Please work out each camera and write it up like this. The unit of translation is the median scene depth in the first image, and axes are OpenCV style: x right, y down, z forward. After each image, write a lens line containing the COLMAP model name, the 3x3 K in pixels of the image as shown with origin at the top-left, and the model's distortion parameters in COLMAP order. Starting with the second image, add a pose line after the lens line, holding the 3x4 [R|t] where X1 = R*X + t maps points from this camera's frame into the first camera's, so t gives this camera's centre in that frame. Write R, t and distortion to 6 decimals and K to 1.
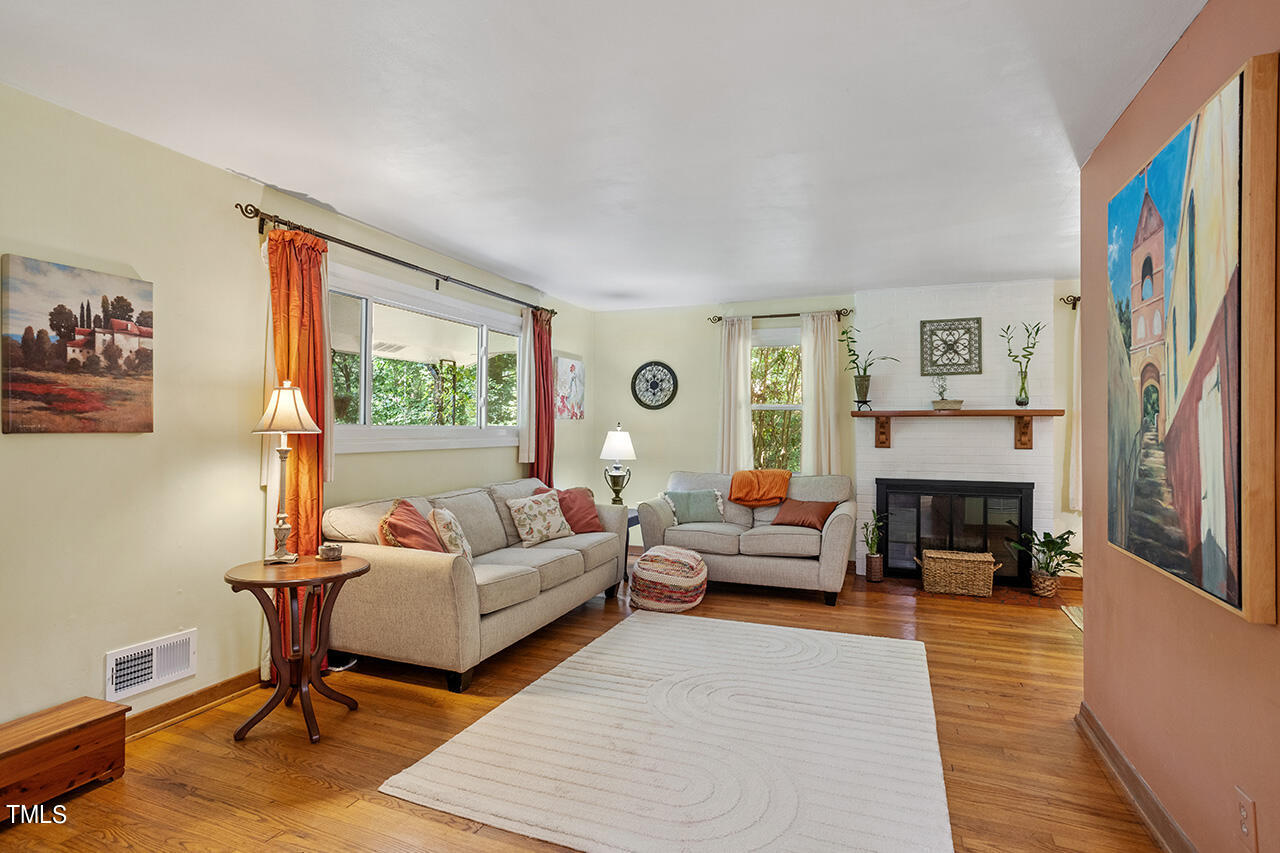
lens RADIAL K [[638.4, 0, 640.0], [0, 638.4, 426.5], [0, 0, 1]] dist [-0.026022, 0.015373]
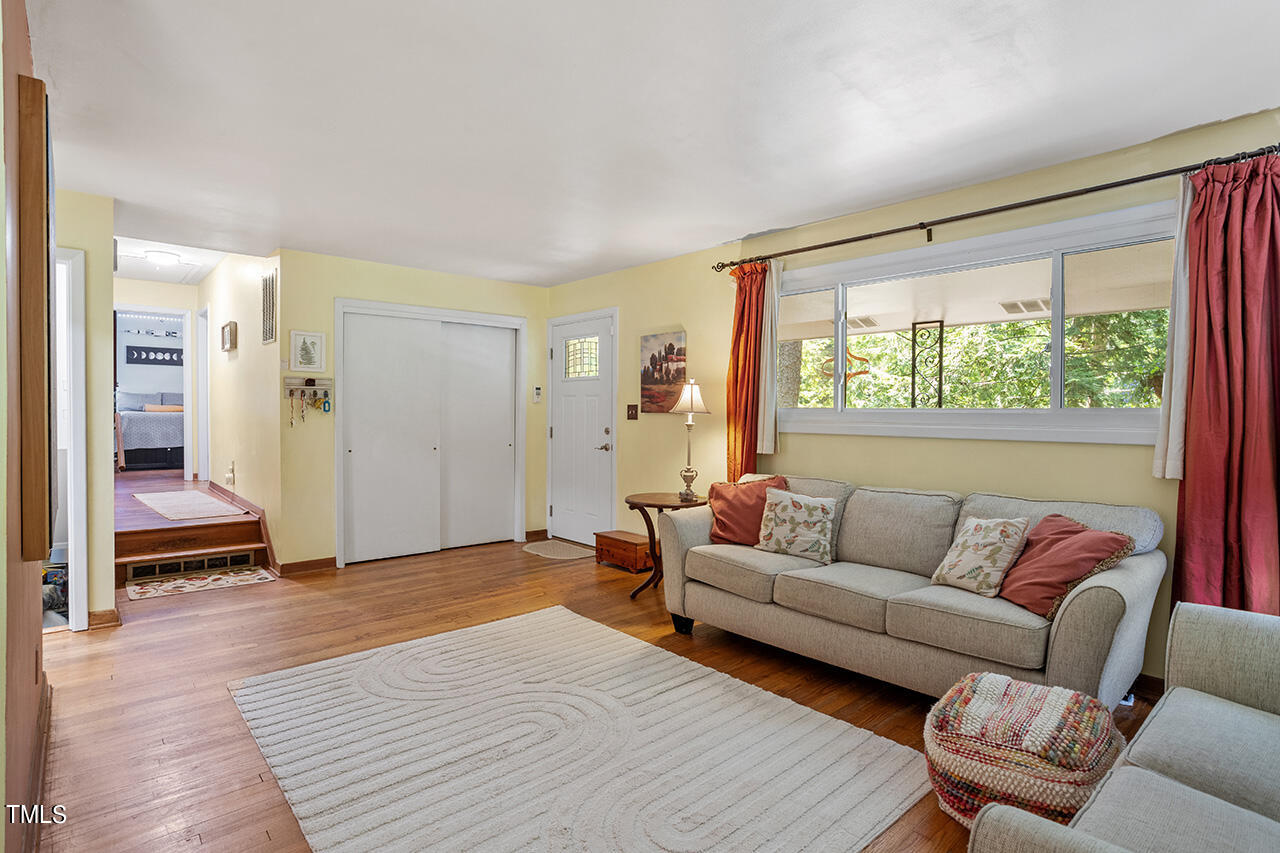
lens RADIAL K [[658.4, 0, 637.6], [0, 658.4, 421.4], [0, 0, 1]] dist [-0.048611, 0.000206]
pose [[-0.455389, 0.010911, -0.890226, 1.030245], [-0.002920, 0.999901, 0.013749, 0.009166], [0.890288, 0.008861, -0.455312, 1.818597]]
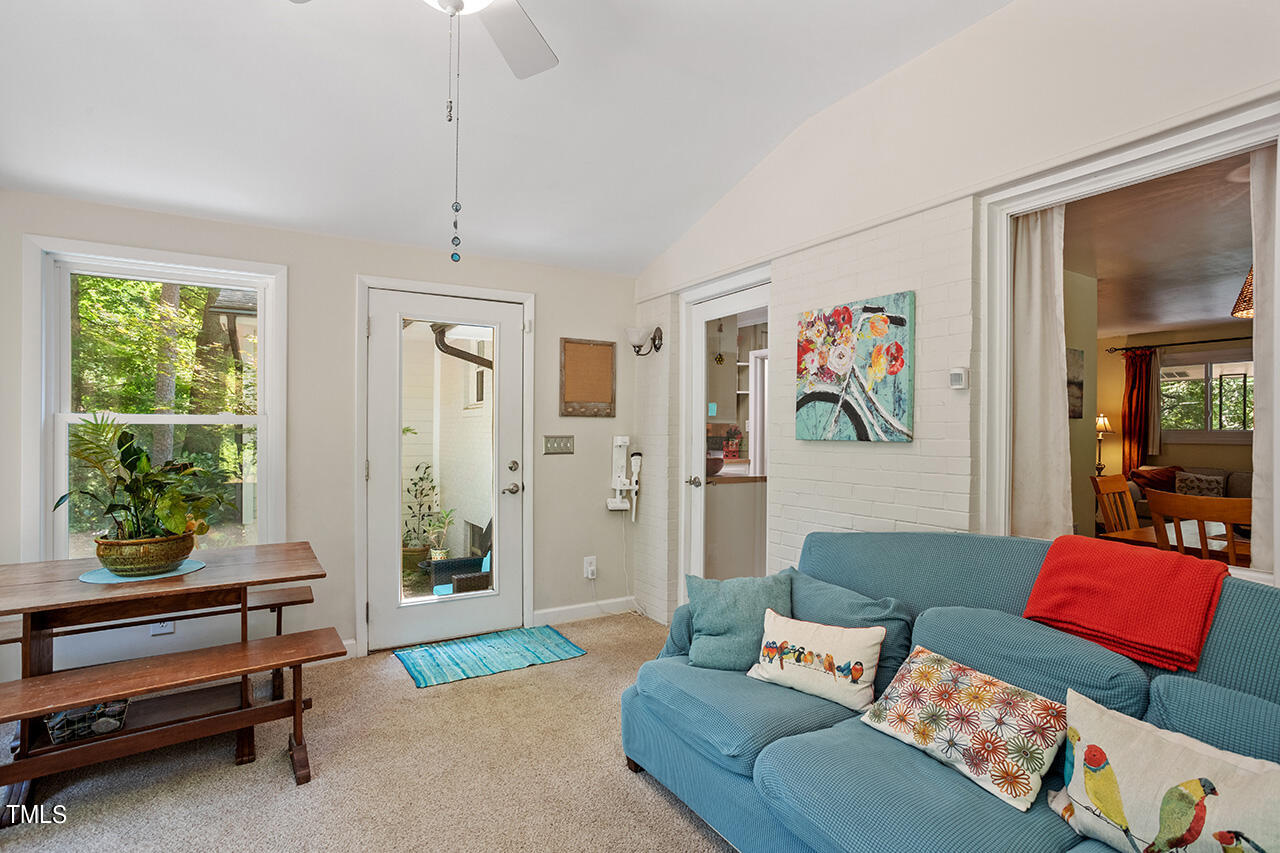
lens RADIAL K [[615.0, 0, 640.0], [0, 615.0, 426.5], [0, 0, 1]] dist [-0.045481, 0.026713]
pose [[-0.615978, -0.002602, -0.787759, 3.127568], [0.000059, 0.999994, -0.003349, -0.009578], [0.787763, -0.002109, -0.615975, 1.175724]]
